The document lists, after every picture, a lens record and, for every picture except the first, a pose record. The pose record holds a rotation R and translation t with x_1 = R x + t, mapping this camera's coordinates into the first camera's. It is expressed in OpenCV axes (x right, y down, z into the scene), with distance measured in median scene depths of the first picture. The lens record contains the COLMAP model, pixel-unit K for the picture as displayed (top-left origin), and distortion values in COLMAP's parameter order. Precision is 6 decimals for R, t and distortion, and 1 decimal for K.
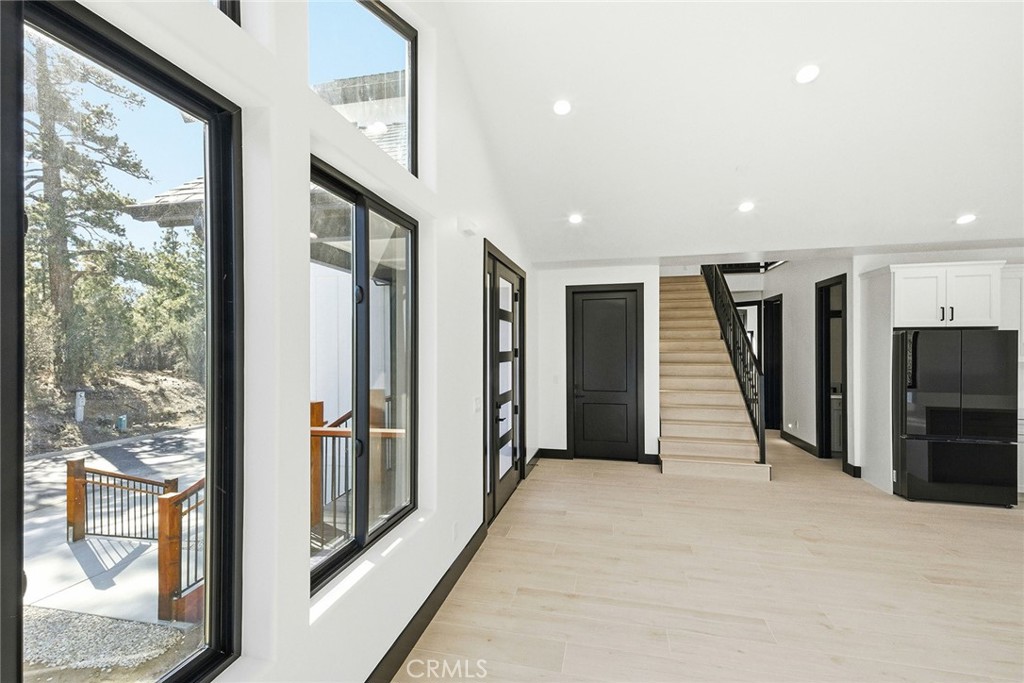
lens RADIAL K [[453.5, 0, 503.4], [0, 453.5, 347.1], [0, 0, 1]] dist [0.012064, -0.000244]
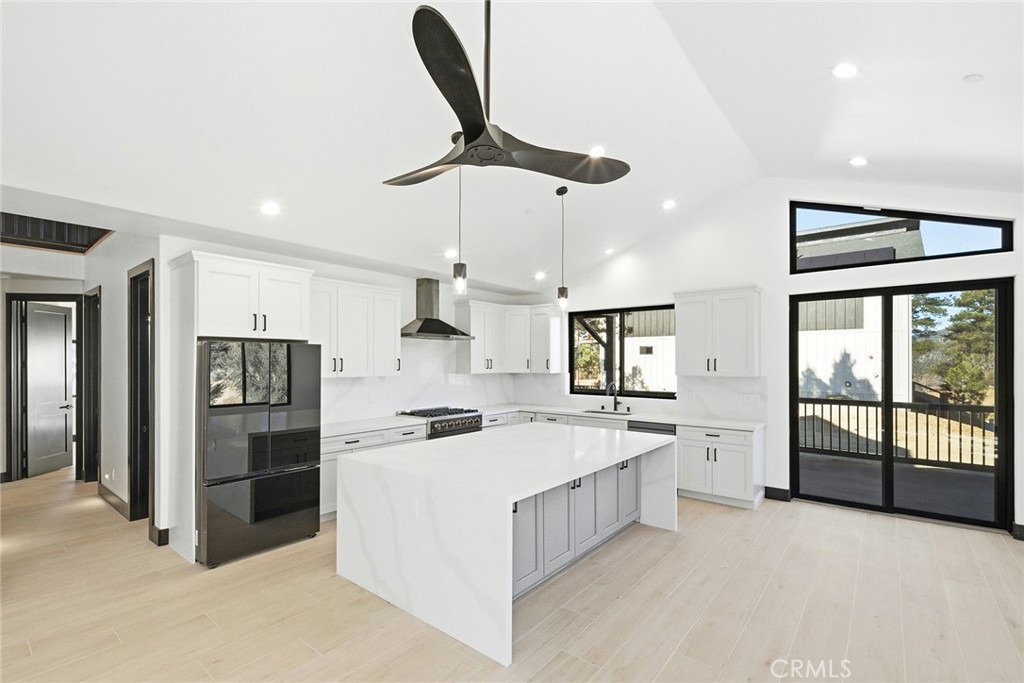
lens RADIAL K [[455.3, 0, 512.2], [0, 455.3, 356.5], [0, 0, 1]] dist [0.000984, -0.000098]
pose [[0.426657, 0.011302, 0.904343, 0.399525], [0.000384, 0.999920, -0.012677, -0.000148], [-0.904413, 0.005756, 0.426618, 0.225178]]
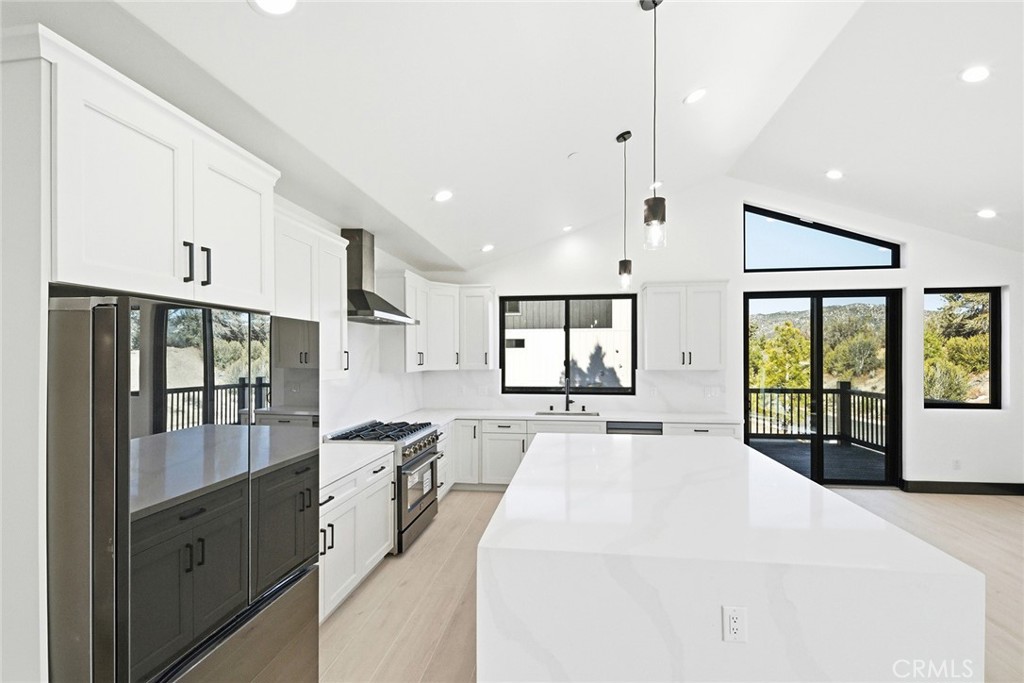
lens RADIAL K [[455.3, 0, 512.2], [0, 455.3, 356.5], [0, 0, 1]] dist [0.000984, -0.000098]
pose [[-0.105909, -0.004081, 0.994367, 0.572870], [0.003211, 0.999985, 0.004447, -0.003811], [-0.994371, 0.003664, -0.105895, 0.765191]]
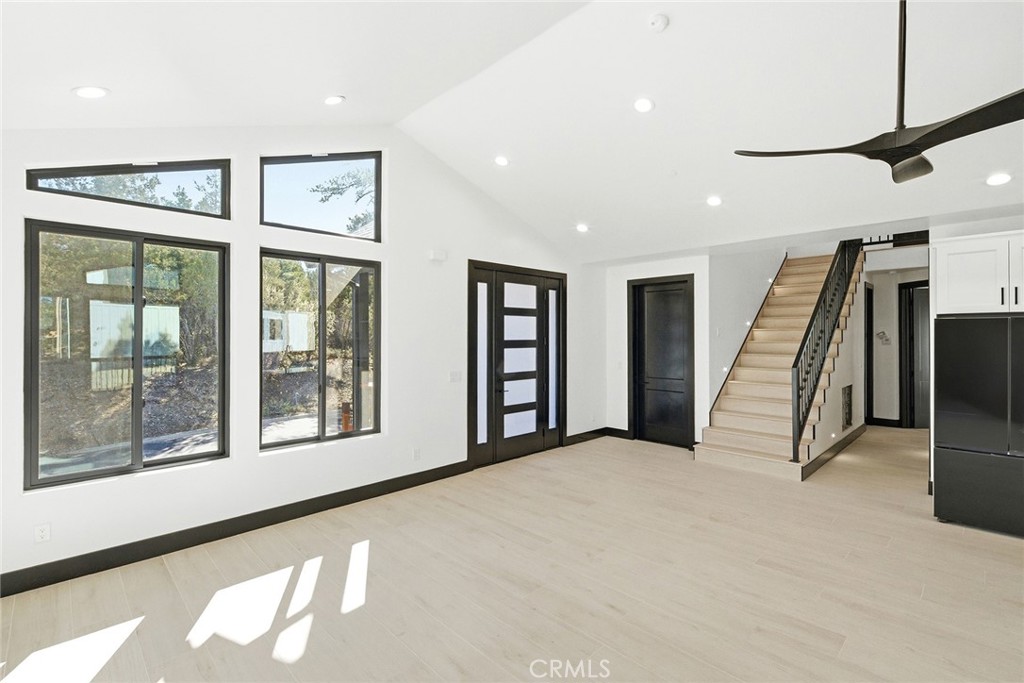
lens RADIAL K [[462.5, 0, 521.3], [0, 462.5, 335.2], [0, 0, 1]] dist [0.001385, 0.000158]
pose [[0.855985, 0.000909, -0.517000, 0.633616], [-0.001456, 0.999999, -0.000653, -0.002456], [0.516999, 0.001312, 0.855985, -0.108677]]
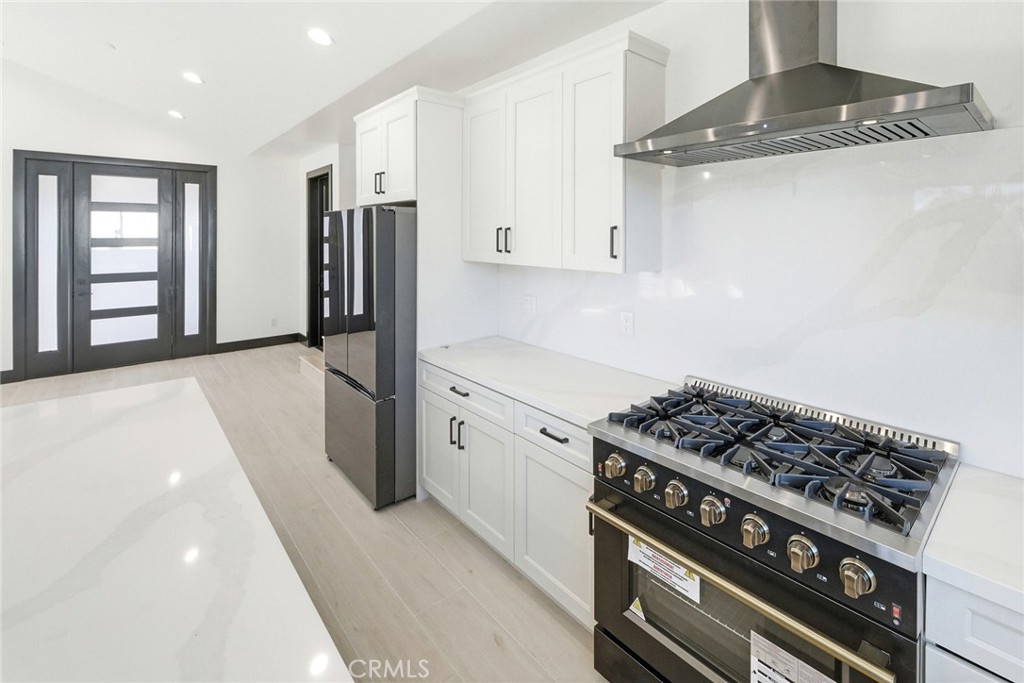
lens RADIAL K [[462.3, 0, 535.4], [0, 462.3, 232.7], [0, 0, 1]] dist [0.000431, -0.000118]
pose [[0.826785, 0.000036, -0.562519, 1.441839], [-0.000992, 0.999999, -0.001393, -0.002801], [0.562518, 0.001710, 0.826783, 0.565416]]
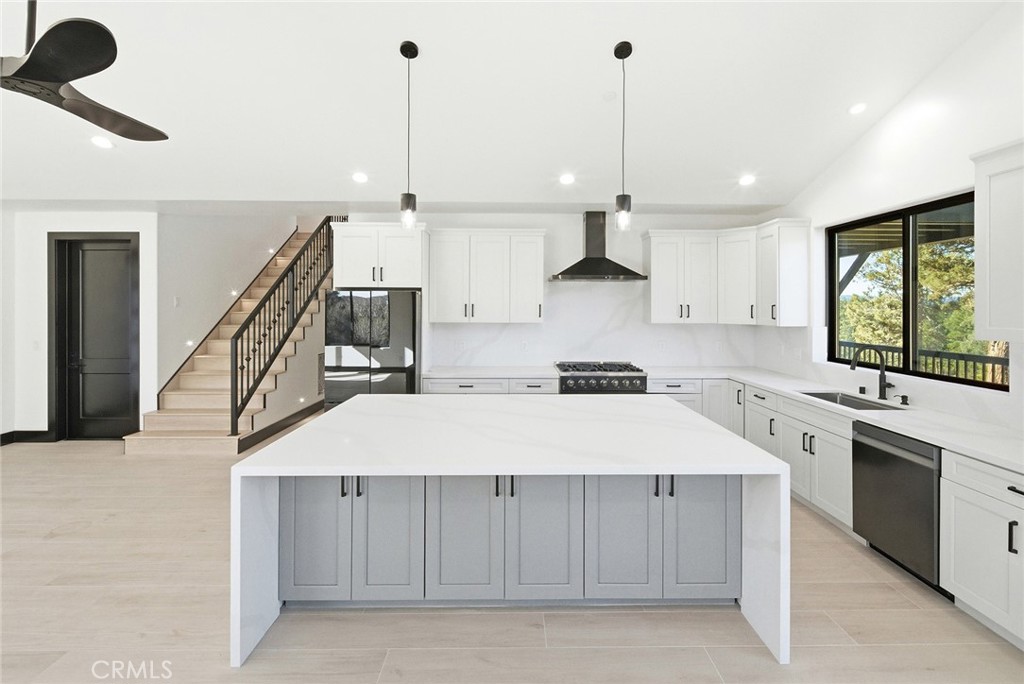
lens RADIAL K [[450.1, 0, 517.0], [0, 450.1, 306.9], [0, 0, 1]] dist [0.001896, -0.000603]
pose [[0.967414, 0.004428, 0.253162, 0.969660], [-0.003770, 0.999988, -0.003082, -0.000077], [-0.253172, 0.002027, 0.967419, -0.013430]]
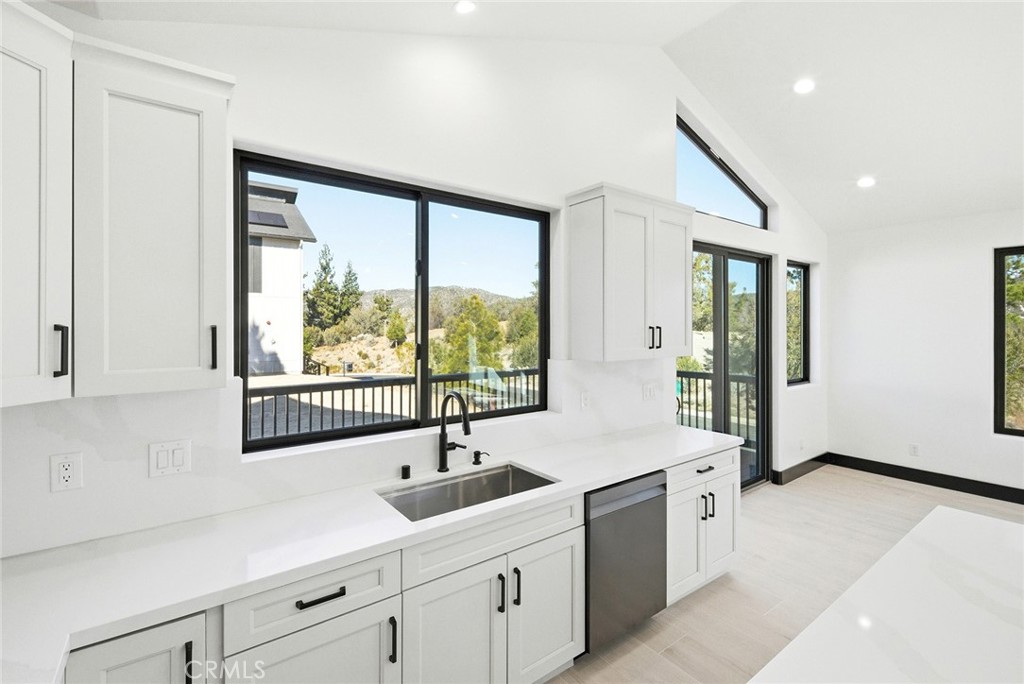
lens RADIAL K [[459.2, 0, 516.3], [0, 459.2, 326.5], [0, 0, 1]] dist [0.001301, -0.000036]
pose [[-0.776456, 0.000503, 0.630171, 1.336347], [0.000529, 1.000000, -0.000147, -0.007955], [-0.630171, 0.000219, -0.776456, 0.819716]]
